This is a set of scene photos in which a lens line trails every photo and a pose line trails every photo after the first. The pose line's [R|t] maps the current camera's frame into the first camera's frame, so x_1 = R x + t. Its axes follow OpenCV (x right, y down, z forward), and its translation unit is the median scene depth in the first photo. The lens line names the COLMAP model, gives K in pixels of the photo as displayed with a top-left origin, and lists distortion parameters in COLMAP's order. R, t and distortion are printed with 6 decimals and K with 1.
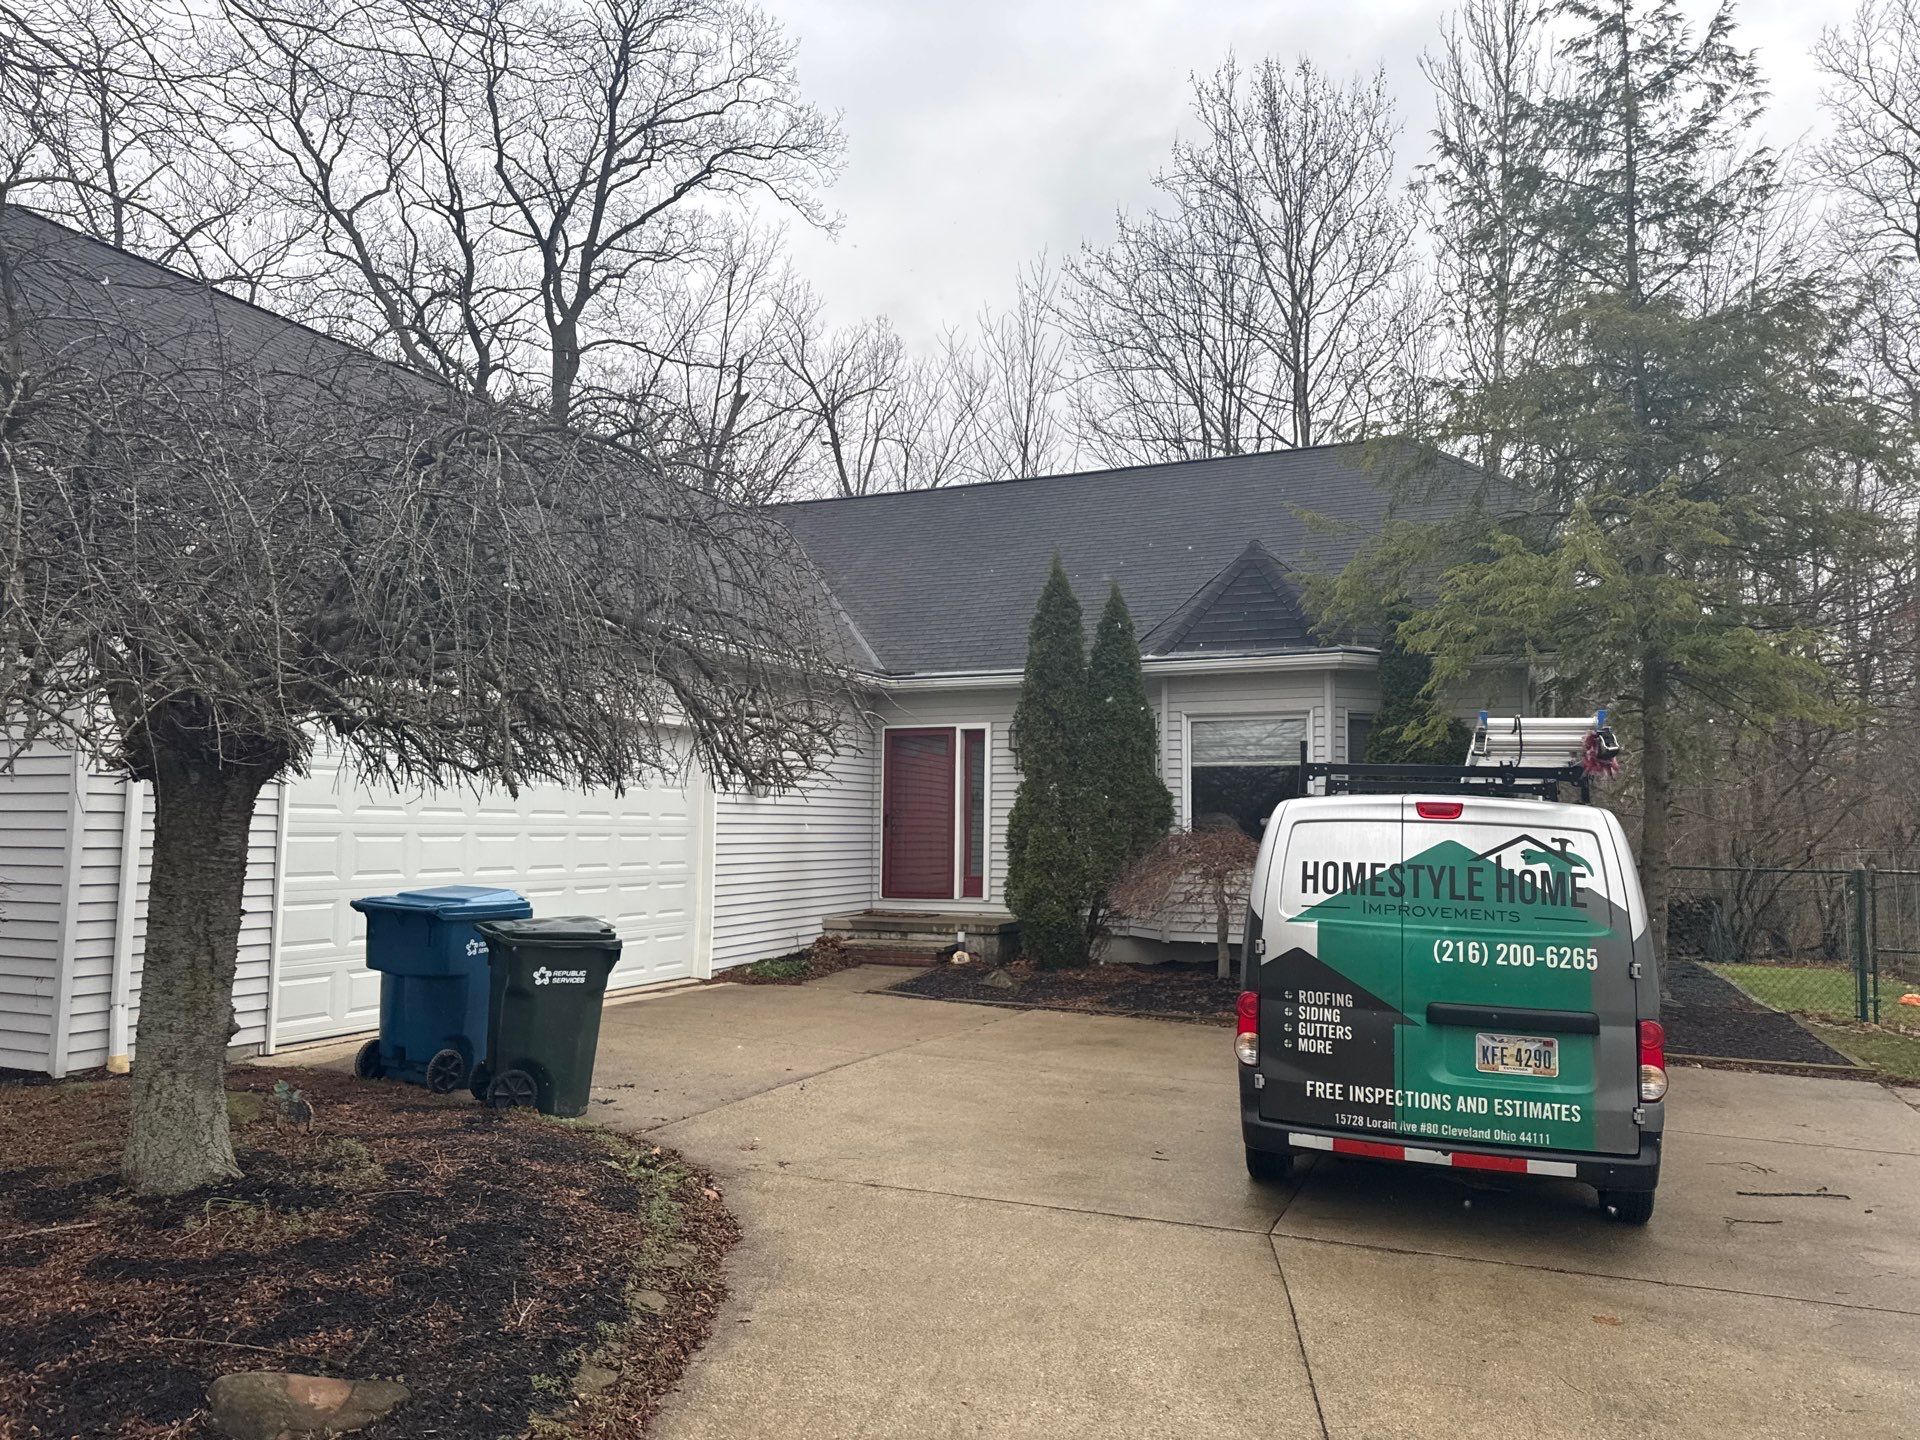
lens RADIAL K [[1355.1, 0, 967.9], [0, 1355.1, 726.7], [0, 0, 1]] dist [0.003661, -0.004583]
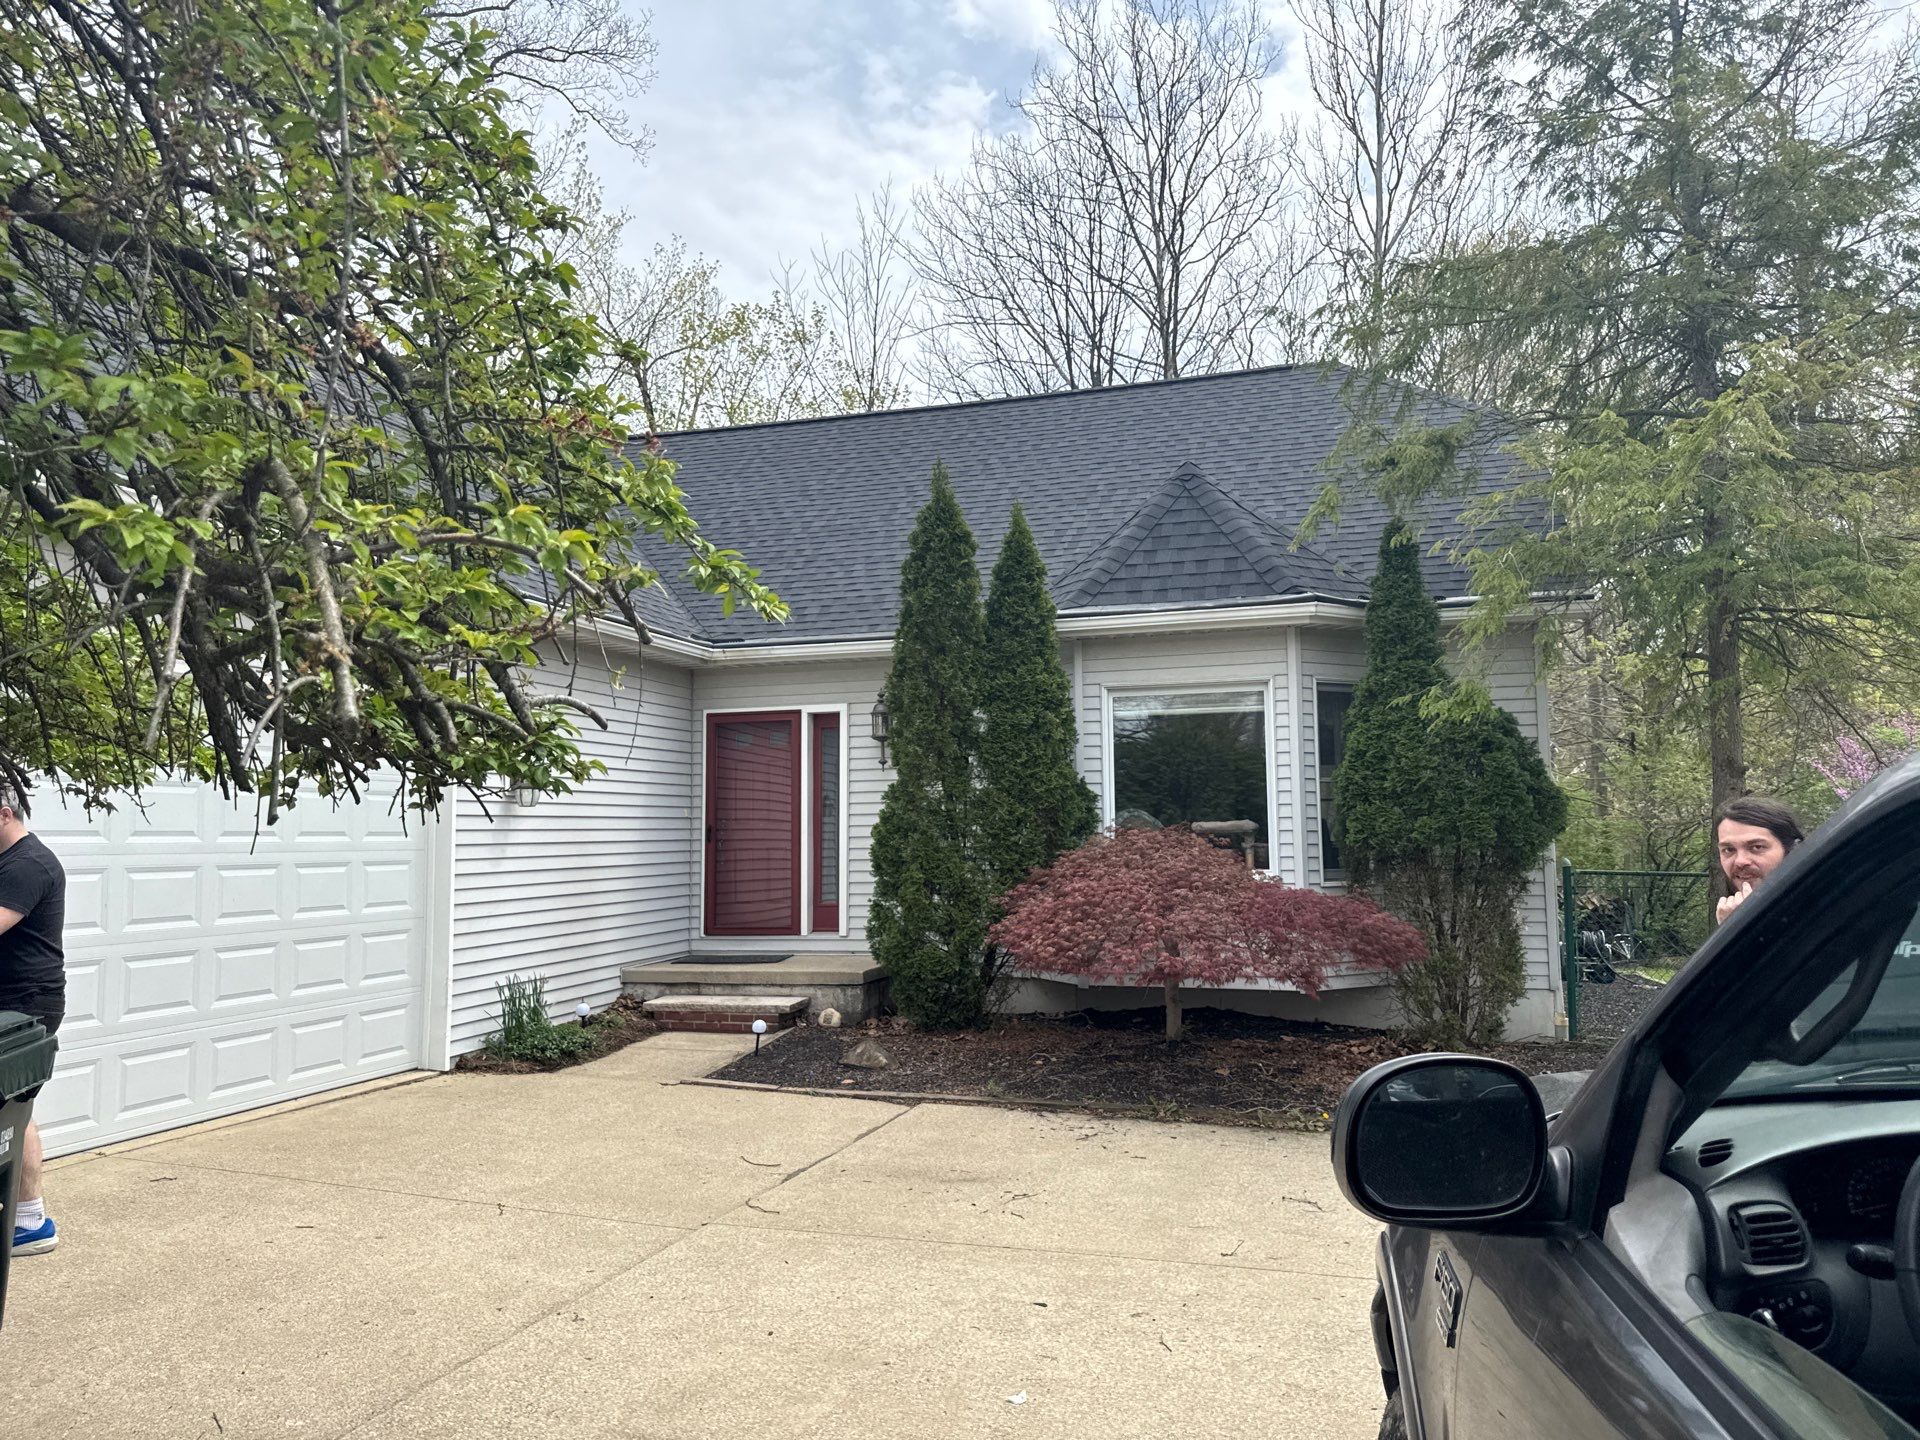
lens RADIAL K [[1381.7, 0, 1001.8], [0, 1381.7, 705.7], [0, 0, 1]] dist [0.049091, 0.000092]
pose [[0.989208, -0.007925, 0.146301, -0.012622], [0.010600, 0.999790, -0.017512, 0.014296], [-0.146132, 0.018874, 0.989085, 0.234650]]
